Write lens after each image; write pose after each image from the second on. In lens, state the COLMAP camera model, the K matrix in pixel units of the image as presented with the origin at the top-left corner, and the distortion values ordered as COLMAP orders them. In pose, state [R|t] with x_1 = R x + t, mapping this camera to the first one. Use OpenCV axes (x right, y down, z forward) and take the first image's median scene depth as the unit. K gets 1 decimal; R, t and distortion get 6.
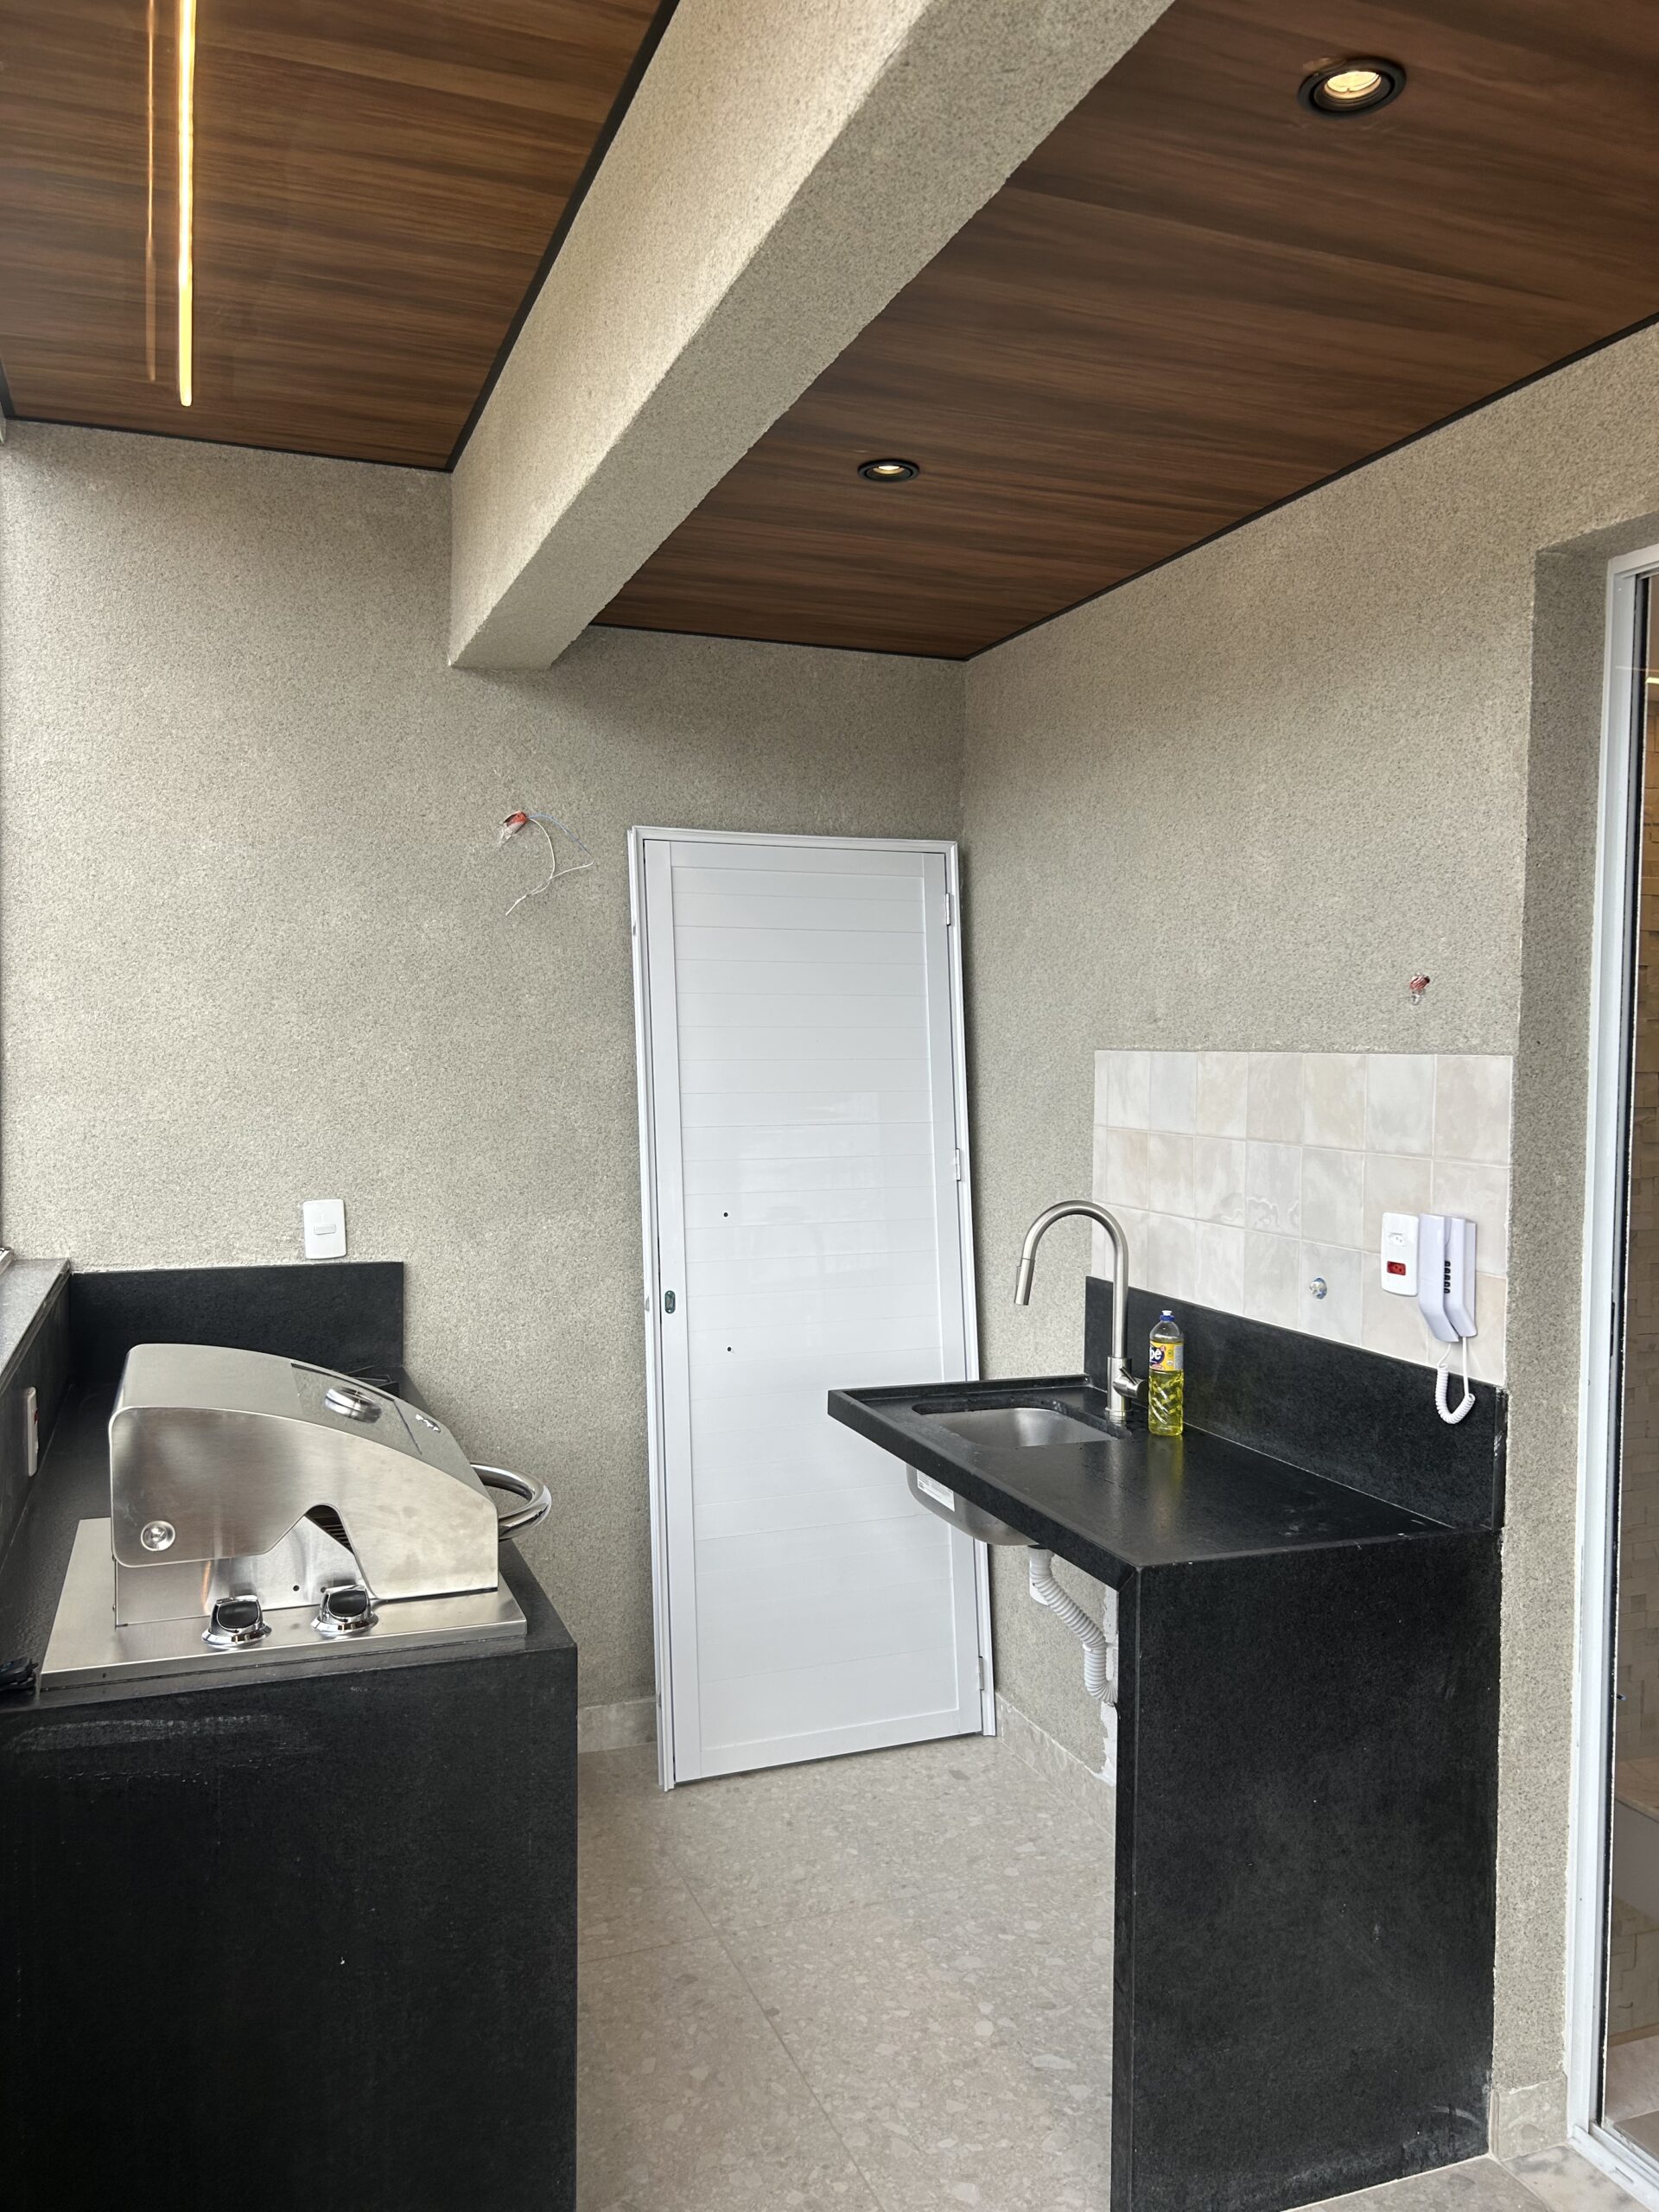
lens RADIAL K [[1681.8, 0, 829.5], [0, 1681.8, 1106.0], [0, 0, 1]] dist [0.003071, 0.000443]
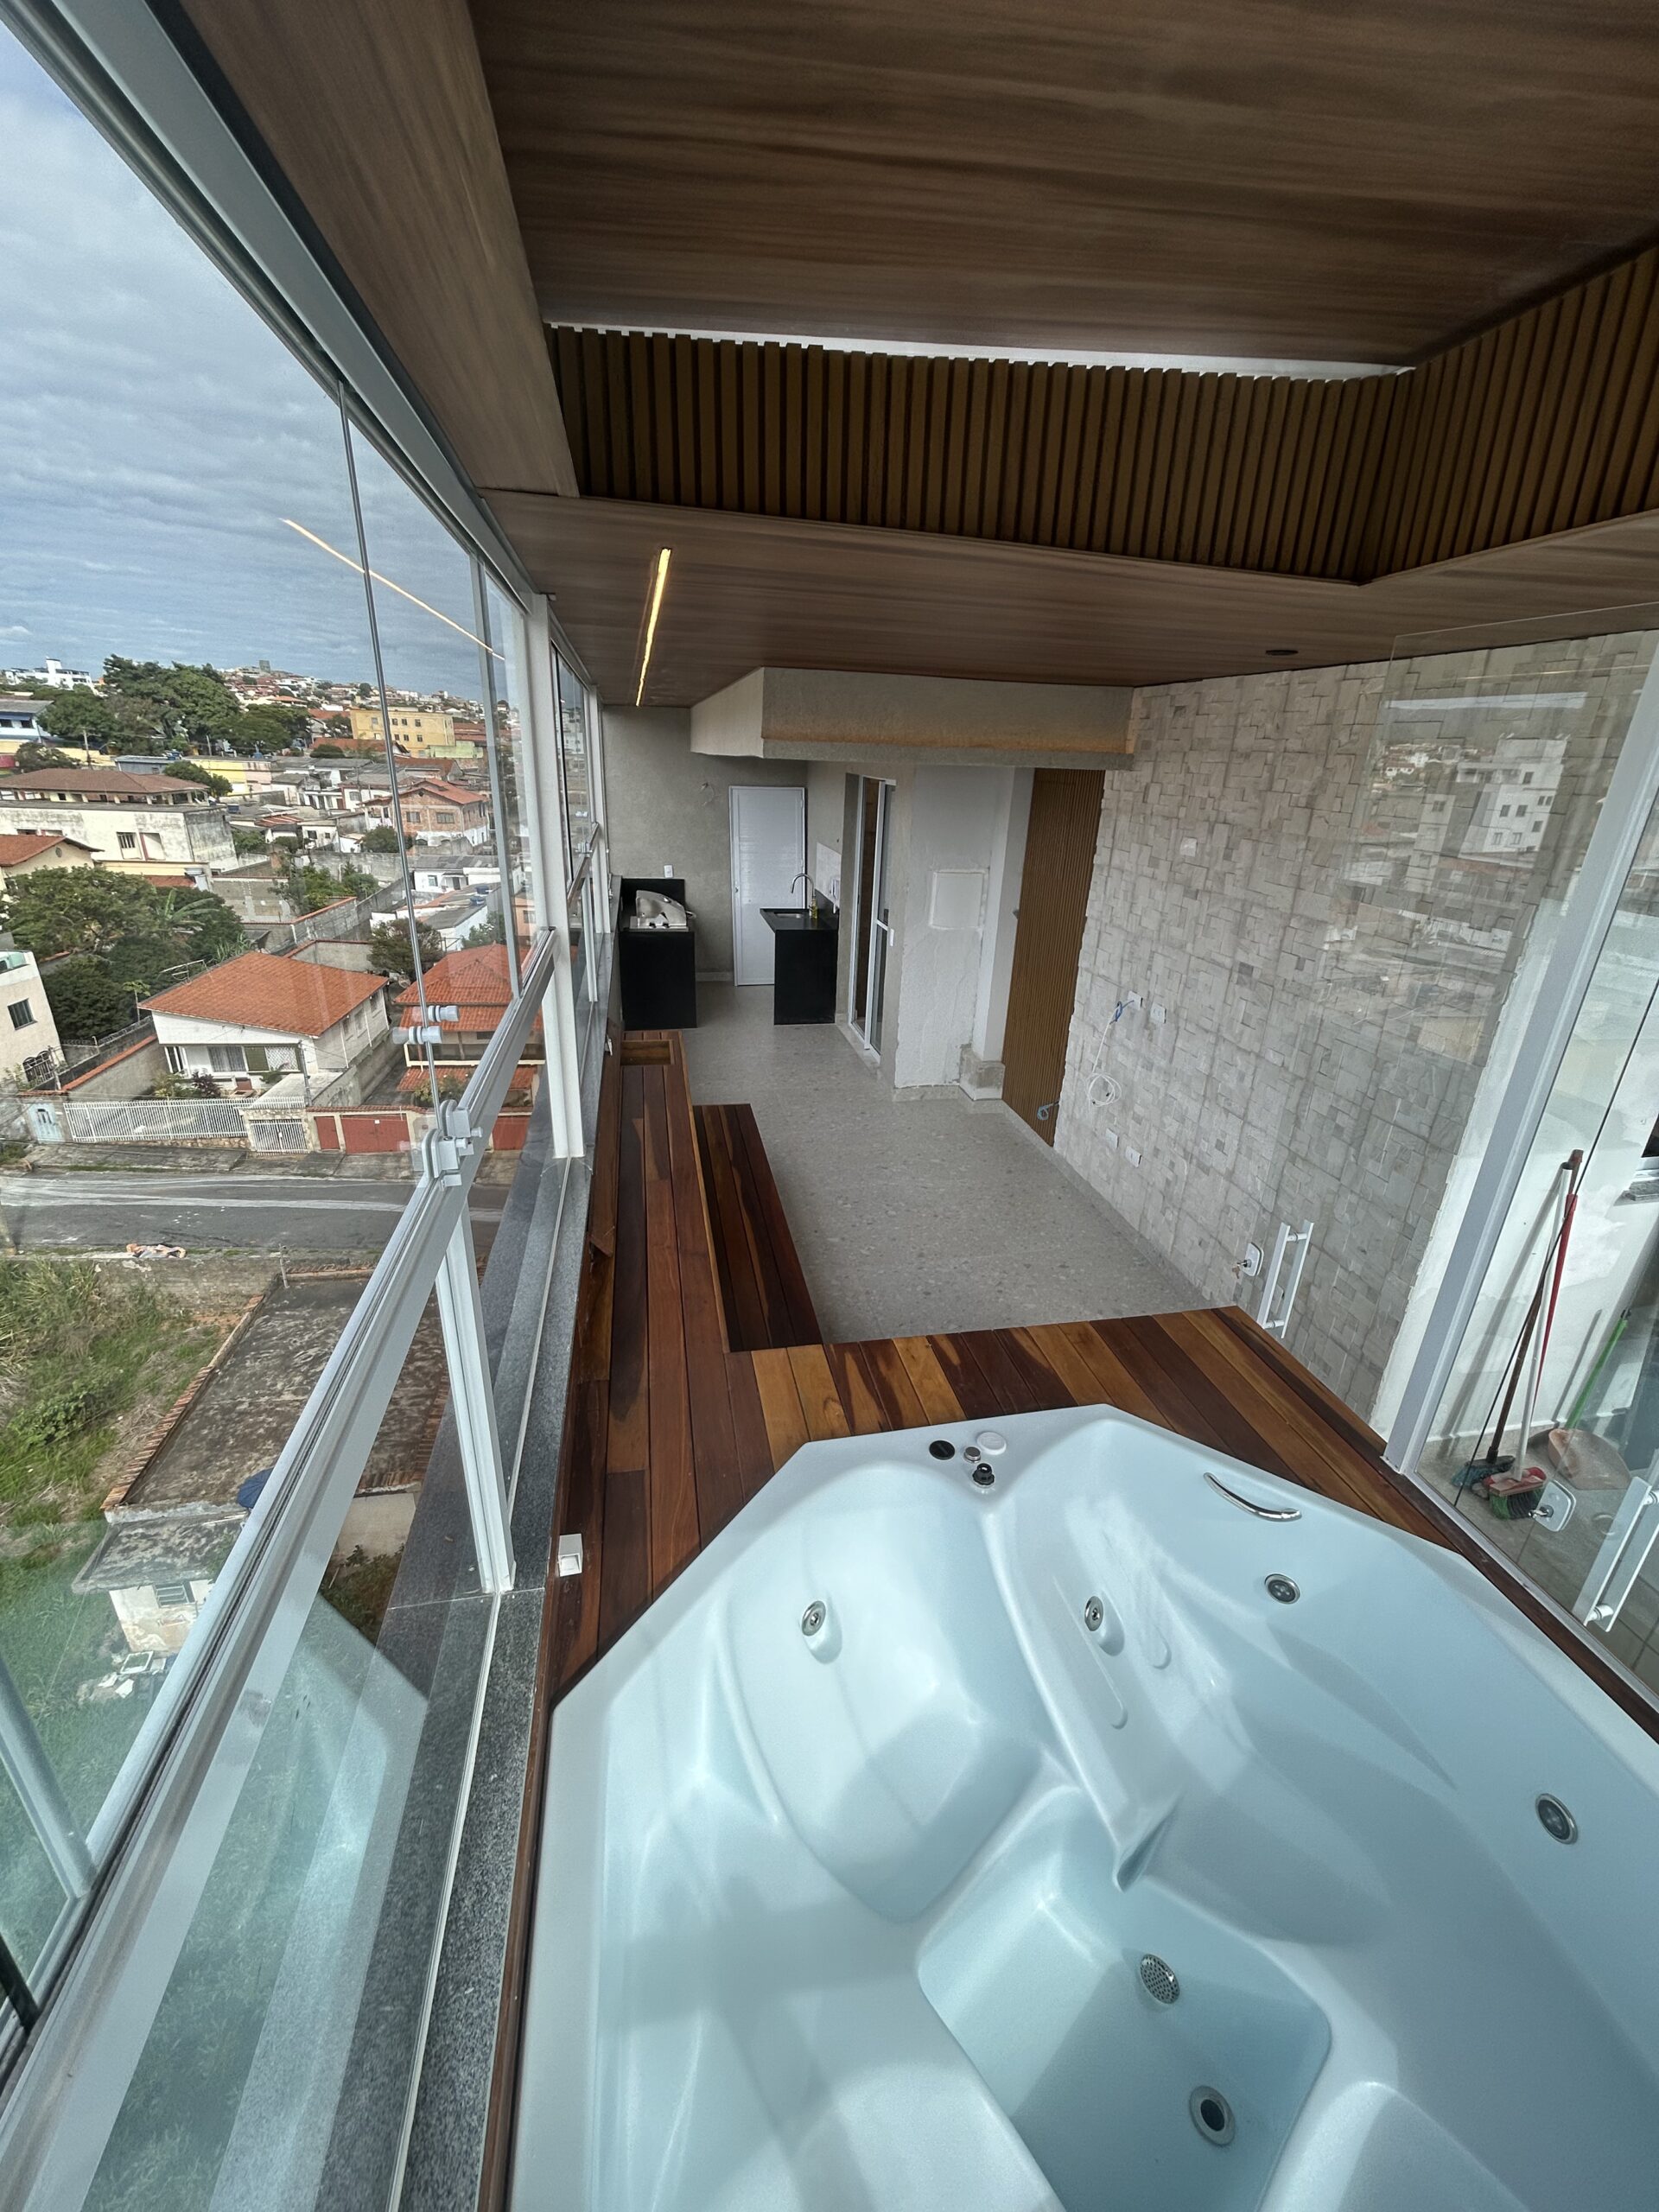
lens RADIAL K [[879.0, 0, 836.3], [0, 879.0, 1095.8], [0, 0, 1]] dist [0.000382, 0.000235]
pose [[0.988515, 0.080887, -0.127653, 0.586788], [-0.034840, 0.943924, 0.328320, -0.174027], [0.147052, -0.320102, 0.935901, -1.607453]]
